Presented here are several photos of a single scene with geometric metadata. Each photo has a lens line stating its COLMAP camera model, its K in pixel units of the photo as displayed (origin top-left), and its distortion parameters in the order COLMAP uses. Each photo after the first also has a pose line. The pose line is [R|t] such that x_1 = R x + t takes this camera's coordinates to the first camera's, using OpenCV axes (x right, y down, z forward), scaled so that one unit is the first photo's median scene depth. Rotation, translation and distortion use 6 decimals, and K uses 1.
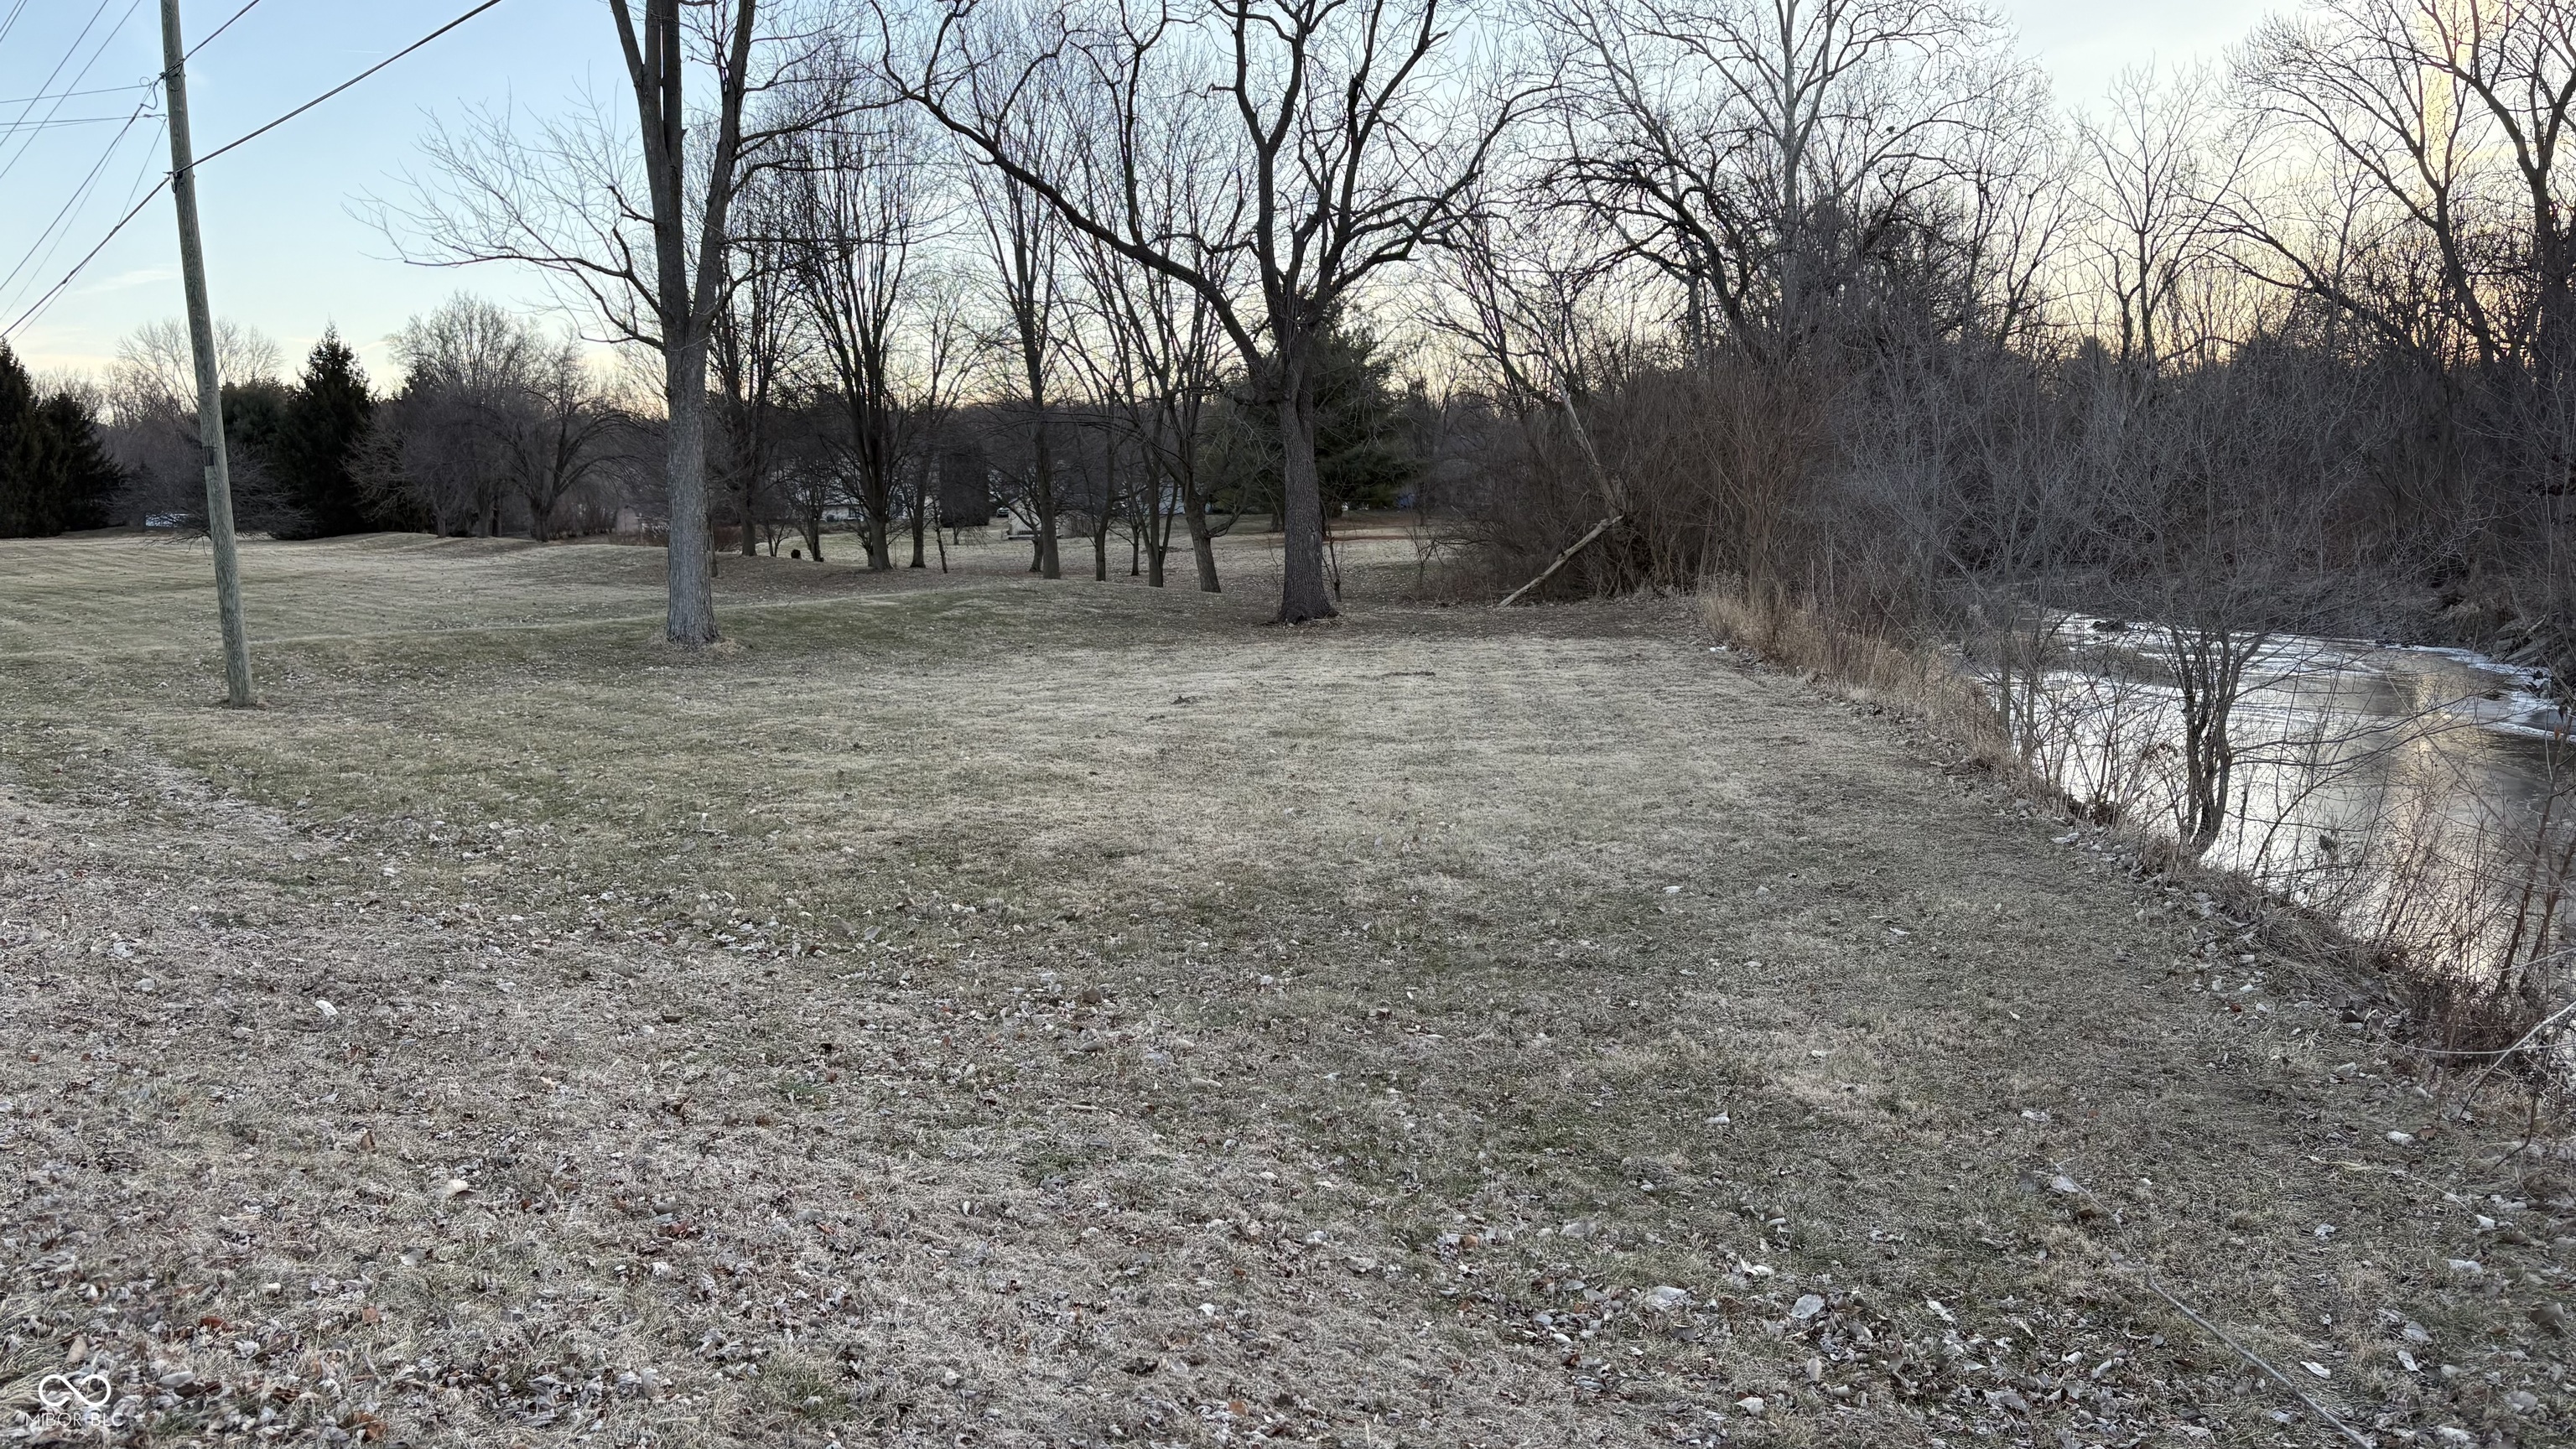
lens RADIAL K [[1860.3, 0, 1288.0], [0, 1860.3, 724.5], [0, 0, 1]] dist [0.094205, -0.165503]
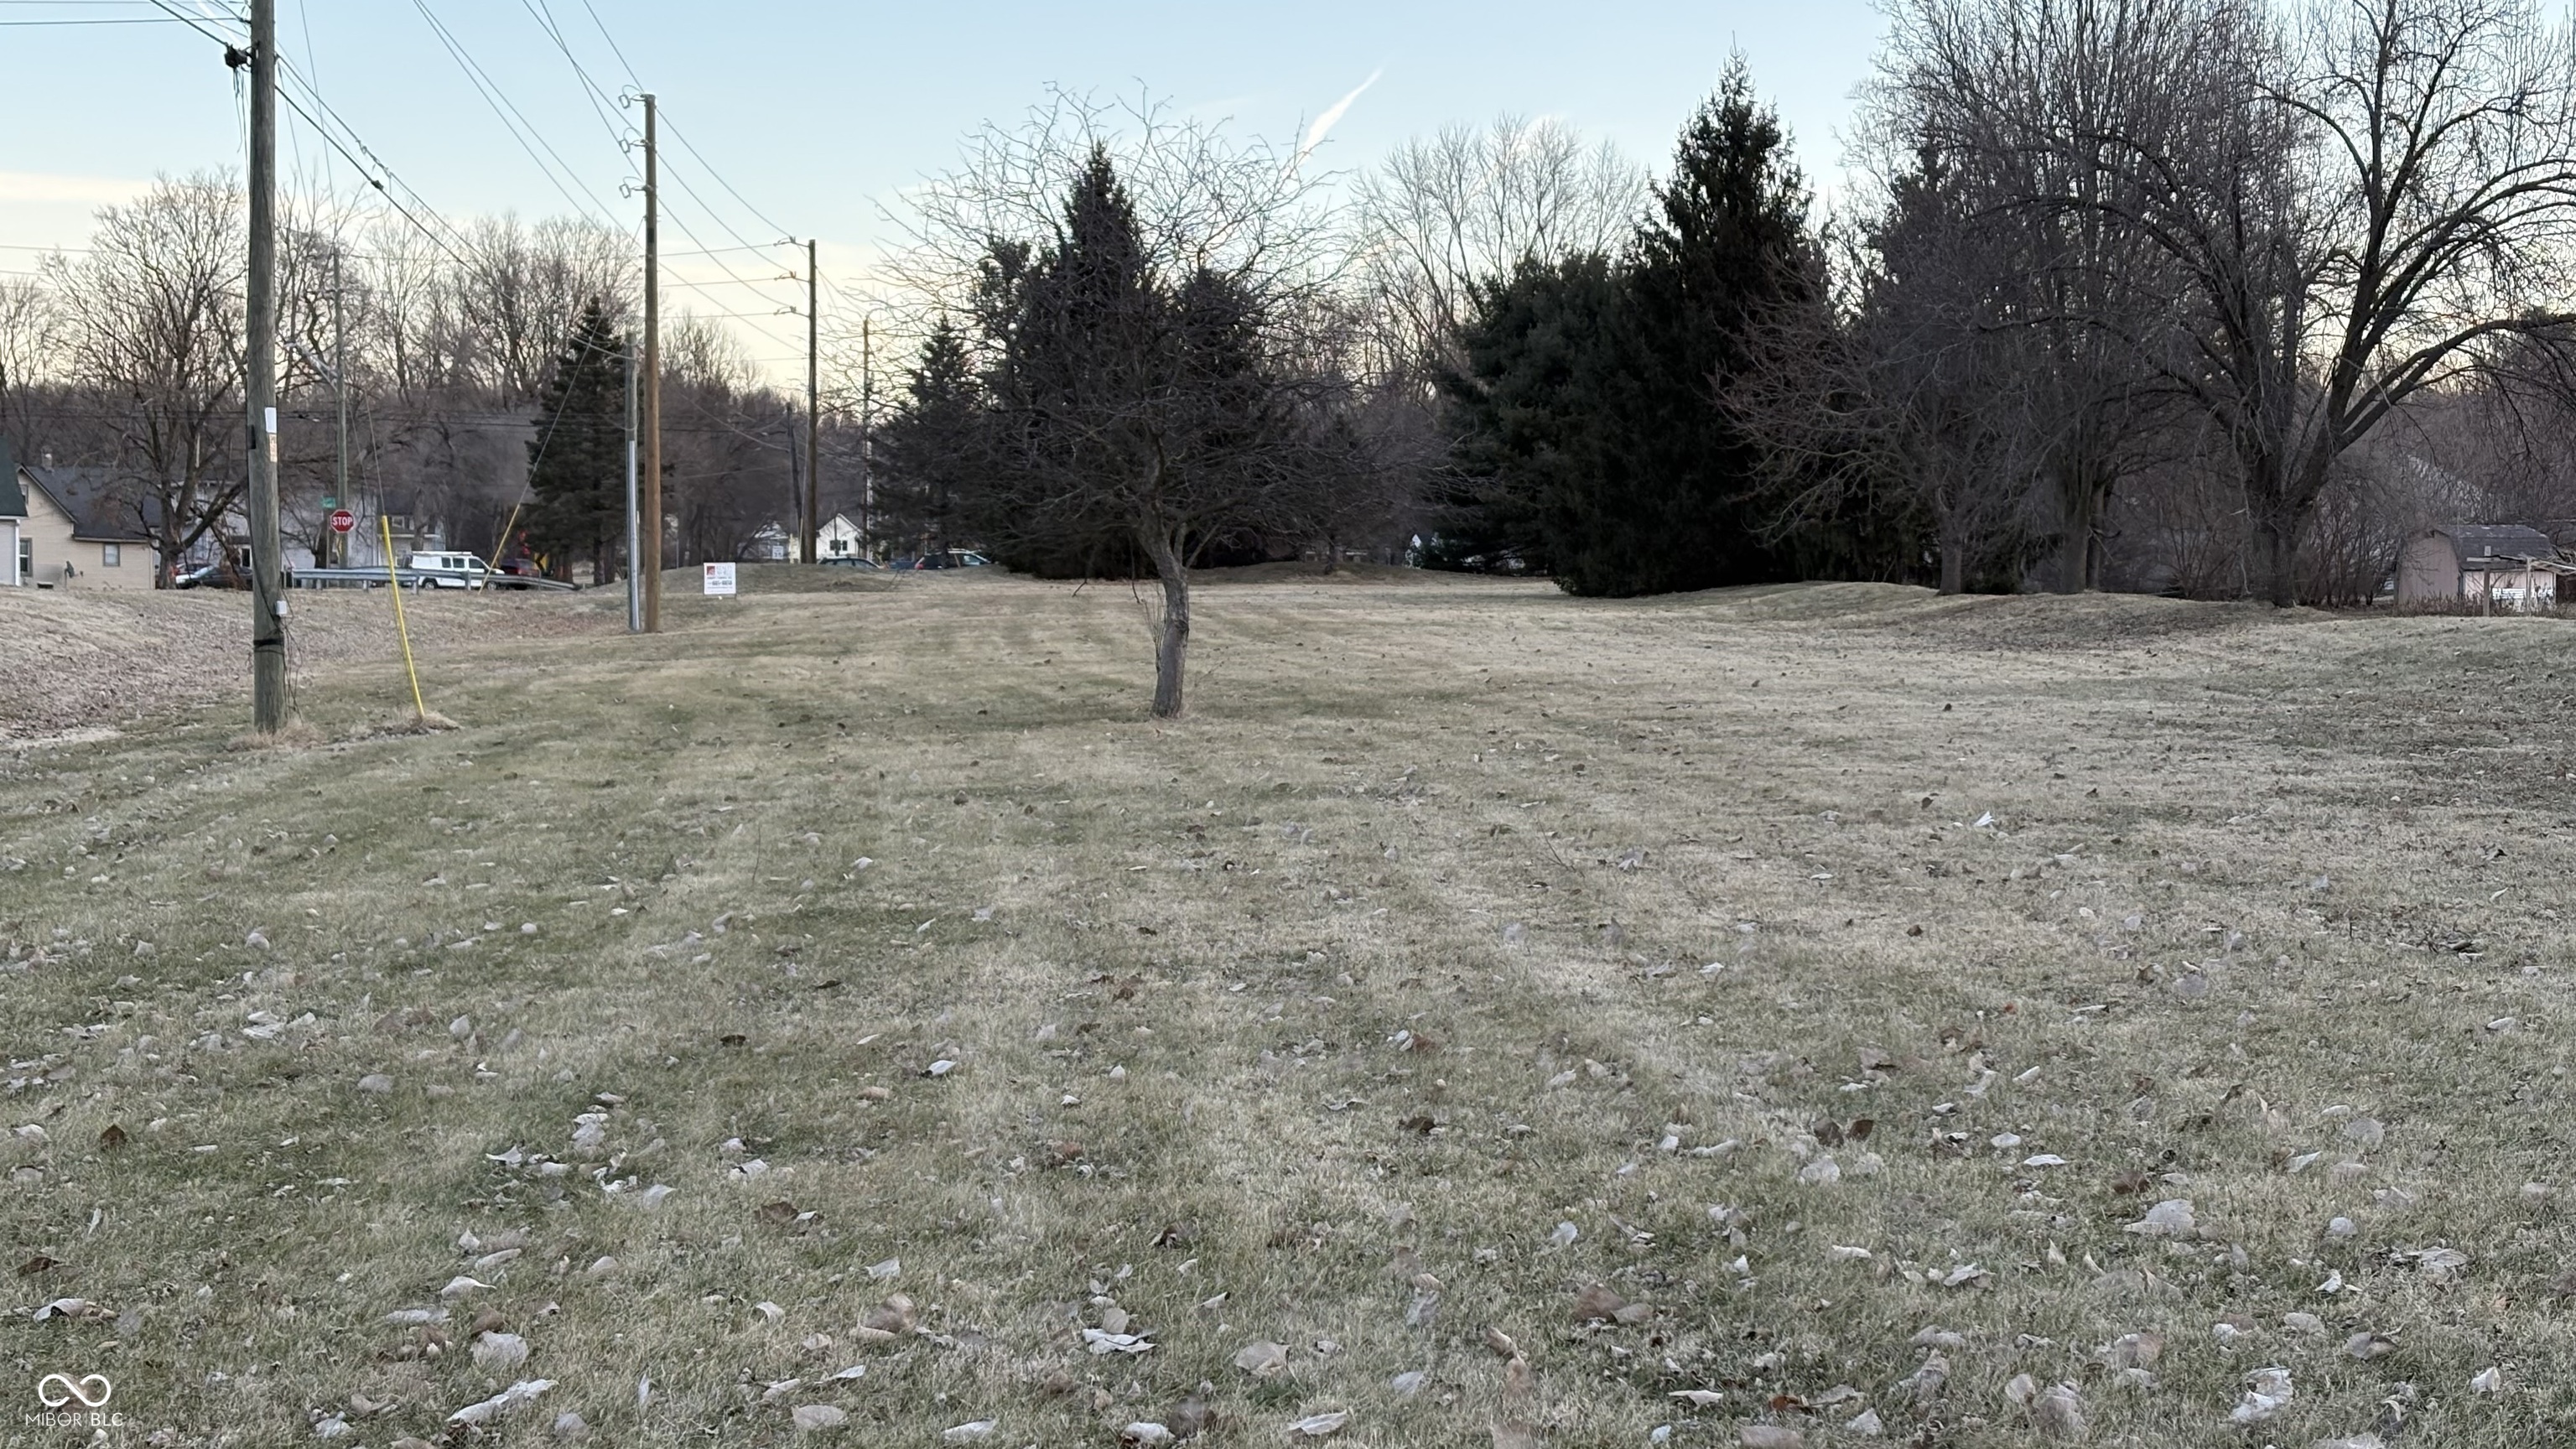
lens RADIAL K [[4018.7, 0, 1288.0], [0, 4018.7, 724.5], [0, 0, 1]] dist [0.011539, 0.009407]
pose [[0.834960, 0.051354, -0.547909, -0.118648], [-0.094144, 0.994288, -0.050275, -0.022050], [0.542198, 0.093560, 0.835026, 0.262008]]
